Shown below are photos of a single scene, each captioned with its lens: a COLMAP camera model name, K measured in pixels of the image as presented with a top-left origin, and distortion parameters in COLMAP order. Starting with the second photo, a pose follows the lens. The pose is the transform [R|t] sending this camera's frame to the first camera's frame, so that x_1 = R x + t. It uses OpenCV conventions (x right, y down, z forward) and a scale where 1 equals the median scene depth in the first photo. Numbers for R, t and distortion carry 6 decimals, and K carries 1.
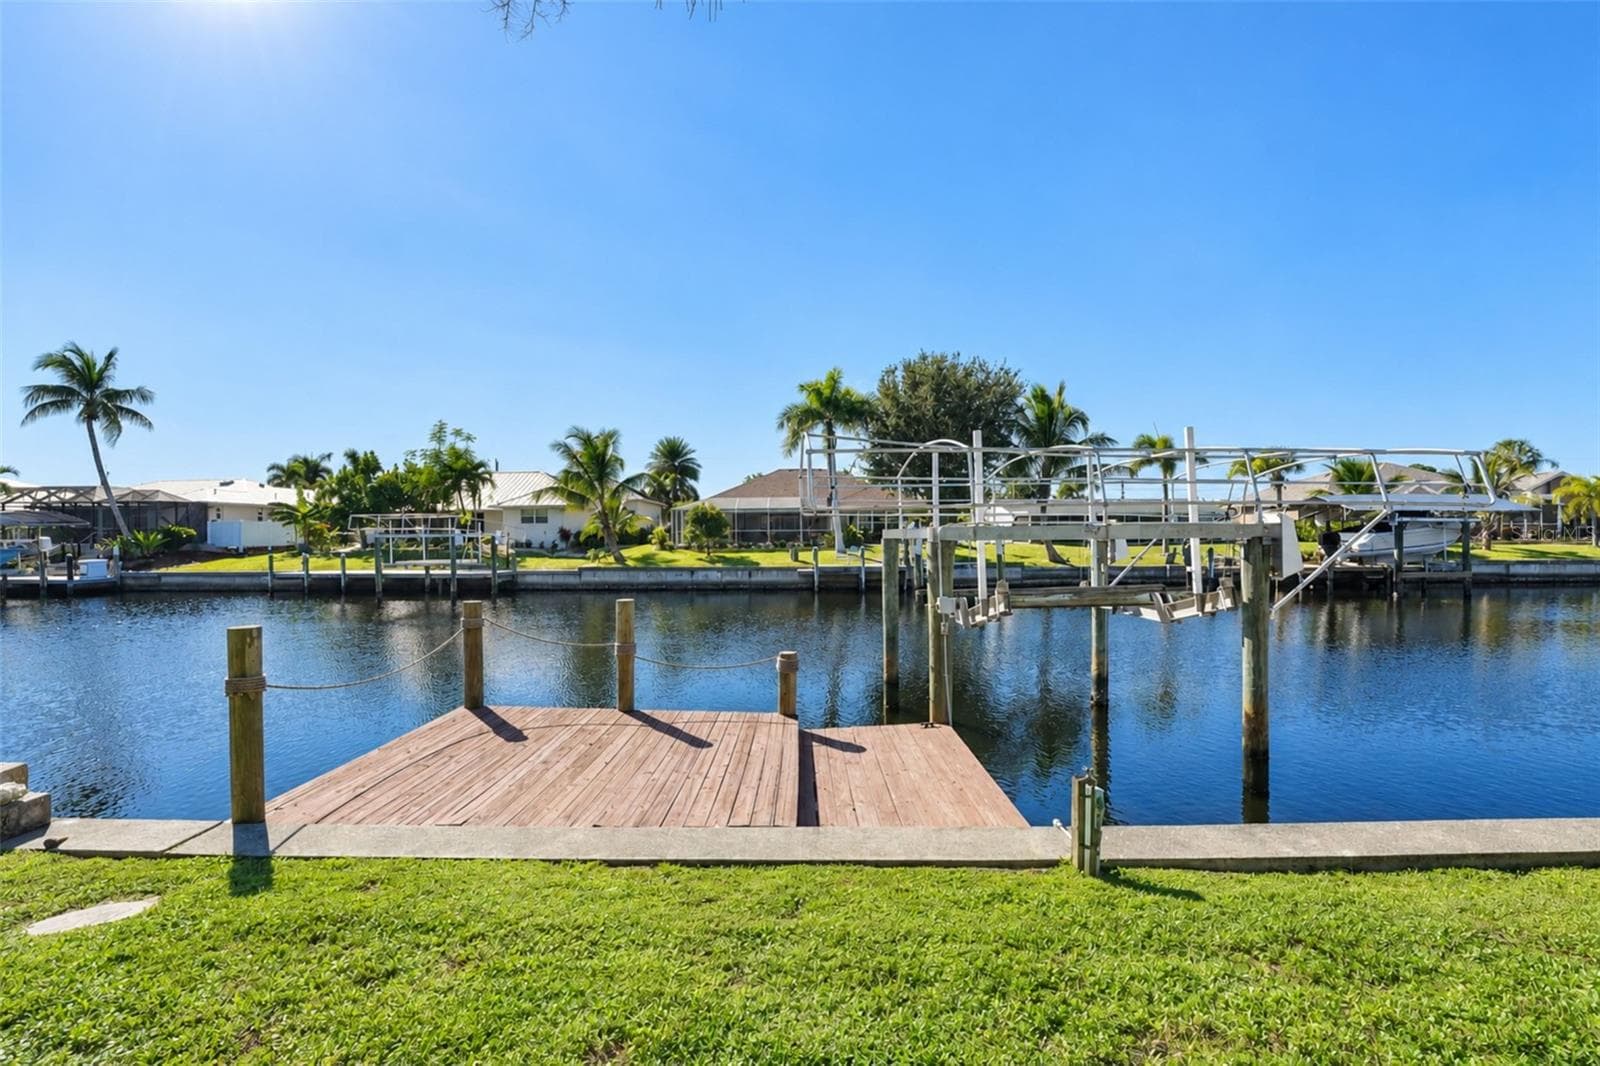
lens RADIAL K [[649.9, 0, 790.6], [0, 649.9, 544.0], [0, 0, 1]] dist [-0.021595, 0.000553]
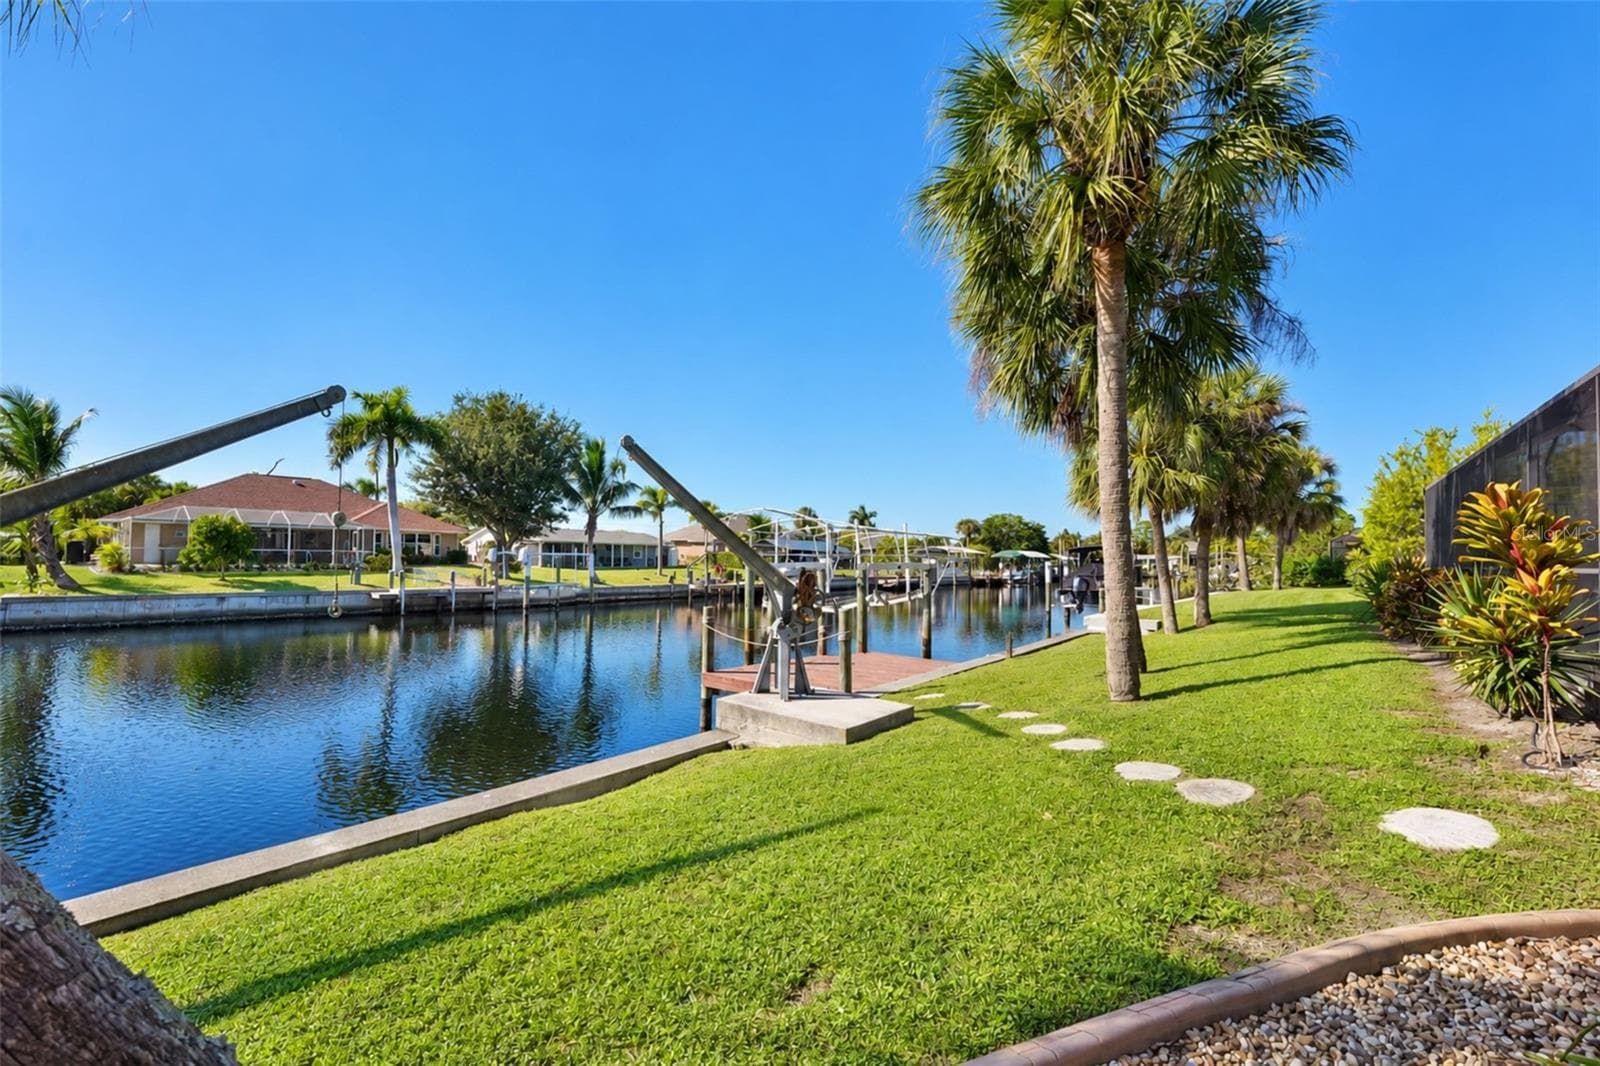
lens RADIAL K [[649.9, 0, 789.1], [0, 649.9, 524.9], [0, 0, 1]] dist [-0.021595, 0.000553]
pose [[0.618496, 0.056845, 0.783729, -0.323538], [-0.006921, 0.997735, -0.066906, -0.001718], [-0.785757, 0.035957, 0.617489, -0.033706]]
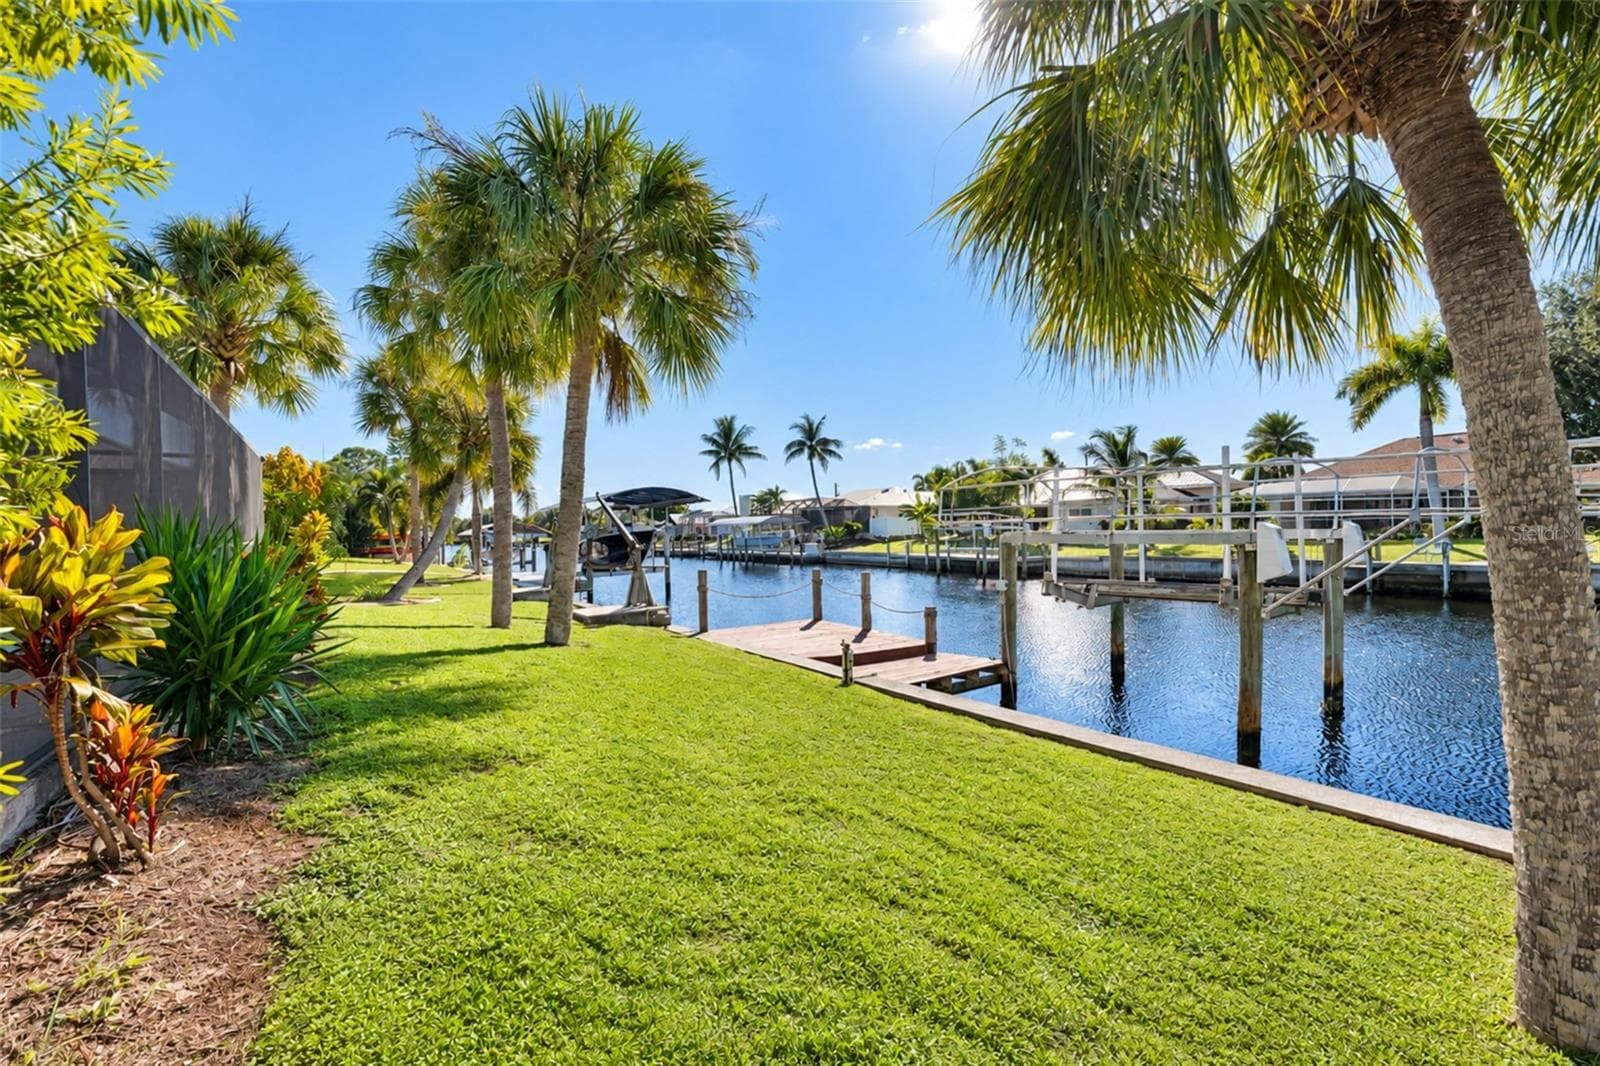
lens RADIAL K [[649.9, 0, 791.0], [0, 649.9, 530.8], [0, 0, 1]] dist [-0.021595, 0.000553]
pose [[0.599709, -0.001402, -0.800217, 0.227554], [0.001238, 0.999999, -0.000825, -0.006511], [0.800217, -0.000496, 0.599710, -0.064341]]
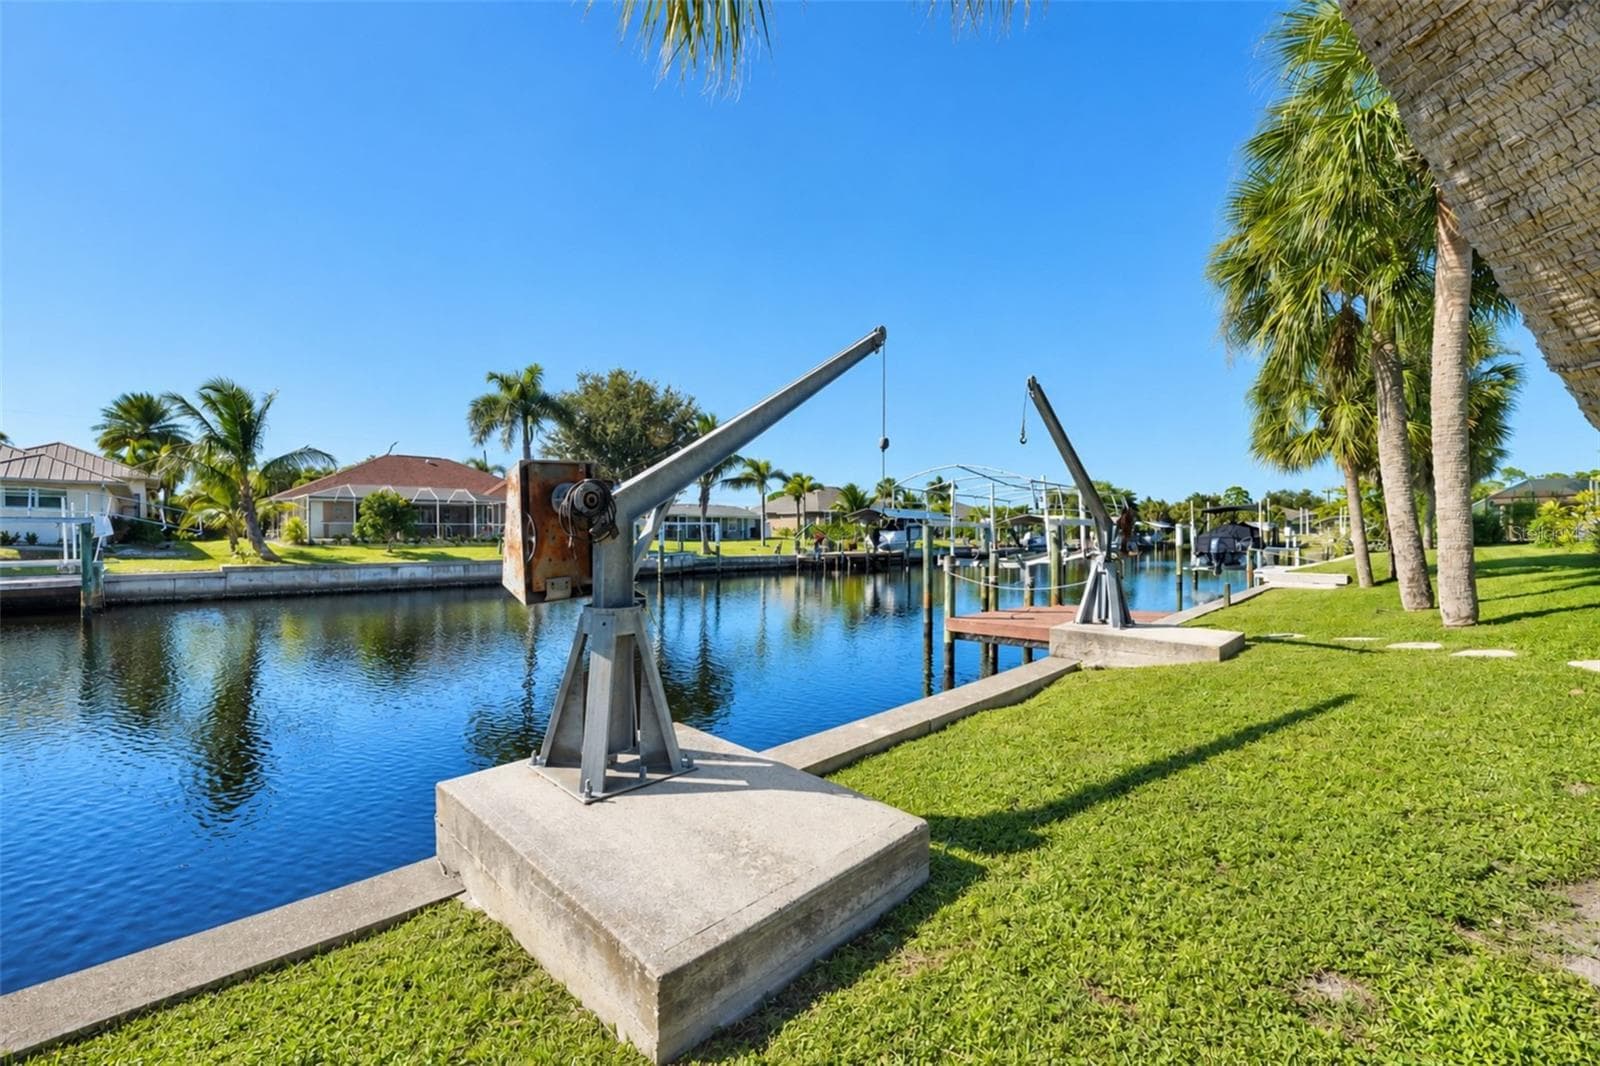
lens RADIAL K [[649.9, 0, 793.0], [0, 649.9, 525.4], [0, 0, 1]] dist [-0.021595, 0.000553]
pose [[0.683899, 0.016703, 0.729385, -0.395207], [0.005507, 0.999591, -0.028054, 0.010607], [-0.729556, 0.023203, 0.683527, 0.026076]]
